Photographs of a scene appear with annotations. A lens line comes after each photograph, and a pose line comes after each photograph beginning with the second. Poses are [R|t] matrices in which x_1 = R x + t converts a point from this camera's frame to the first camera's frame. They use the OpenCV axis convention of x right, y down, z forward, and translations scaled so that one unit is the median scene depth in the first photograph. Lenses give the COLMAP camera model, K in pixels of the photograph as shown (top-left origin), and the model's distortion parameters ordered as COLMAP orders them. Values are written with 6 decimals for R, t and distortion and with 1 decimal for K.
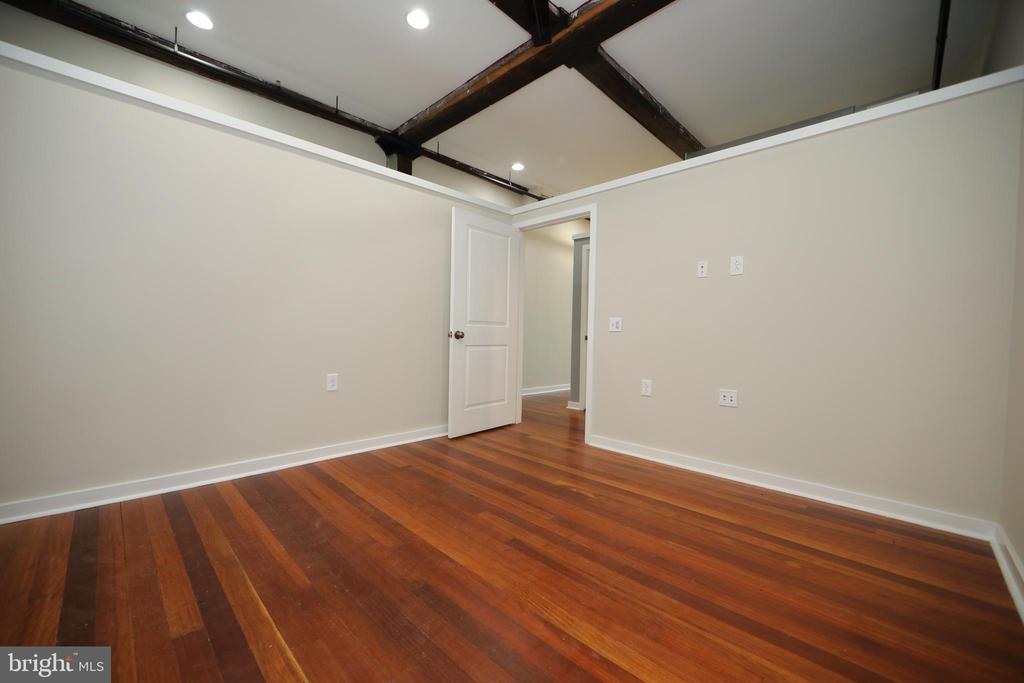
lens RADIAL K [[402.8, 0, 507.0], [0, 402.8, 344.5], [0, 0, 1]] dist [-0.013884, 0.003787]
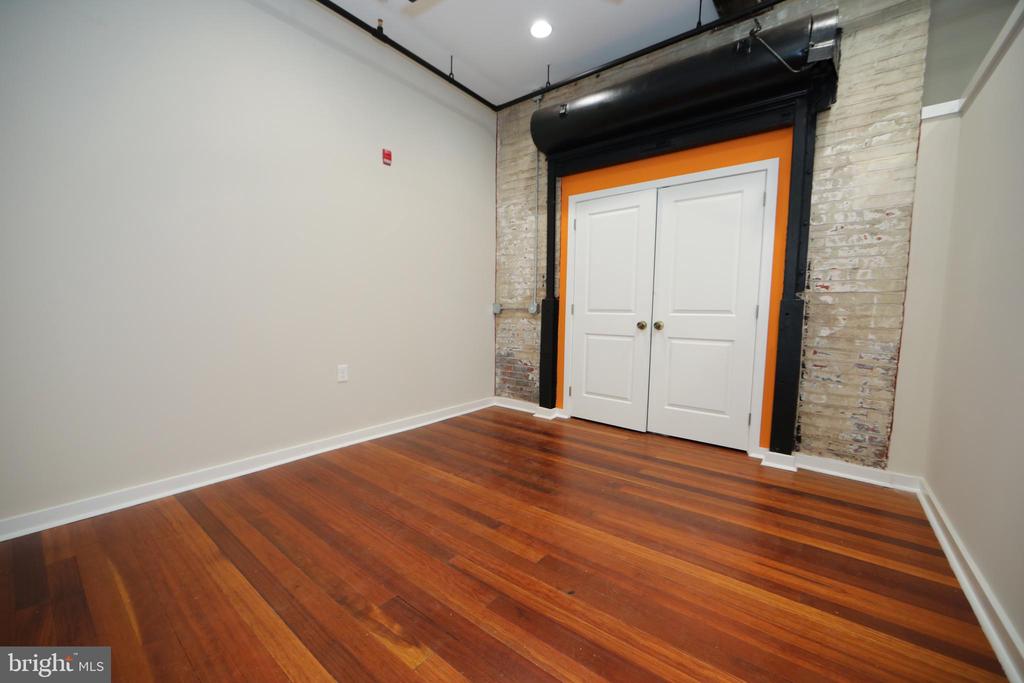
lens RADIAL K [[402.8, 0, 507.0], [0, 402.8, 344.5], [0, 0, 1]] dist [-0.013884, 0.003787]
pose [[-0.993038, -0.023556, -0.115414, 0.105073], [-0.035686, 0.993917, 0.104190, -0.089324], [0.112258, 0.107583, -0.987838, 1.720663]]
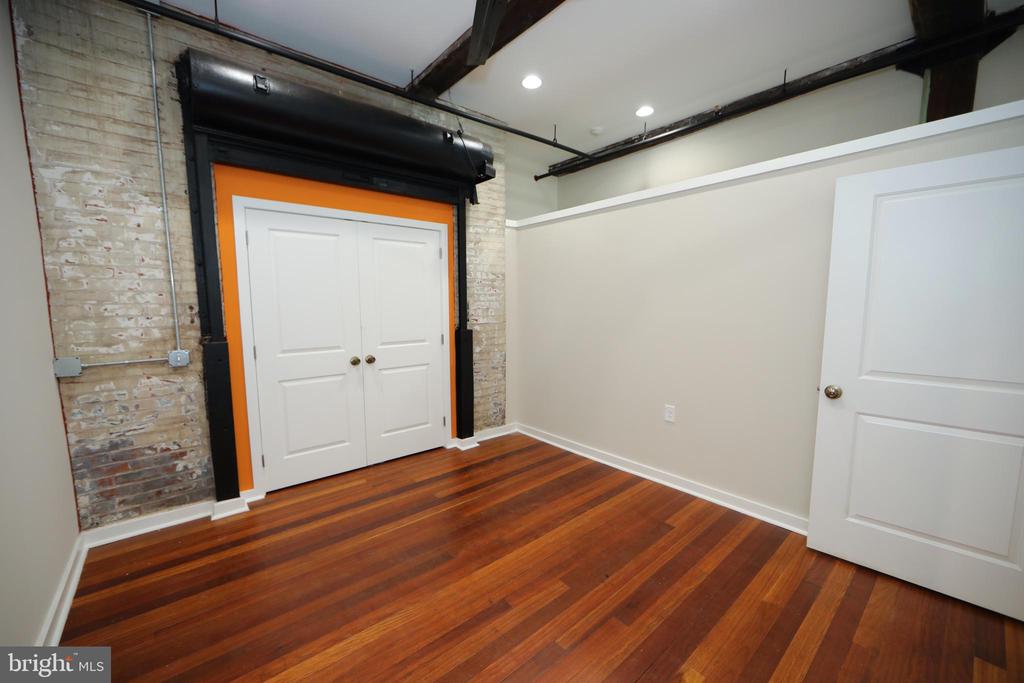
lens RADIAL K [[402.8, 0, 507.0], [0, 402.8, 344.5], [0, 0, 1]] dist [-0.013884, 0.003787]
pose [[-0.088872, 0.087768, -0.992169, 0.831120], [-0.018772, 0.995786, 0.089769, -0.226944], [0.995866, 0.026603, -0.086850, 0.919283]]
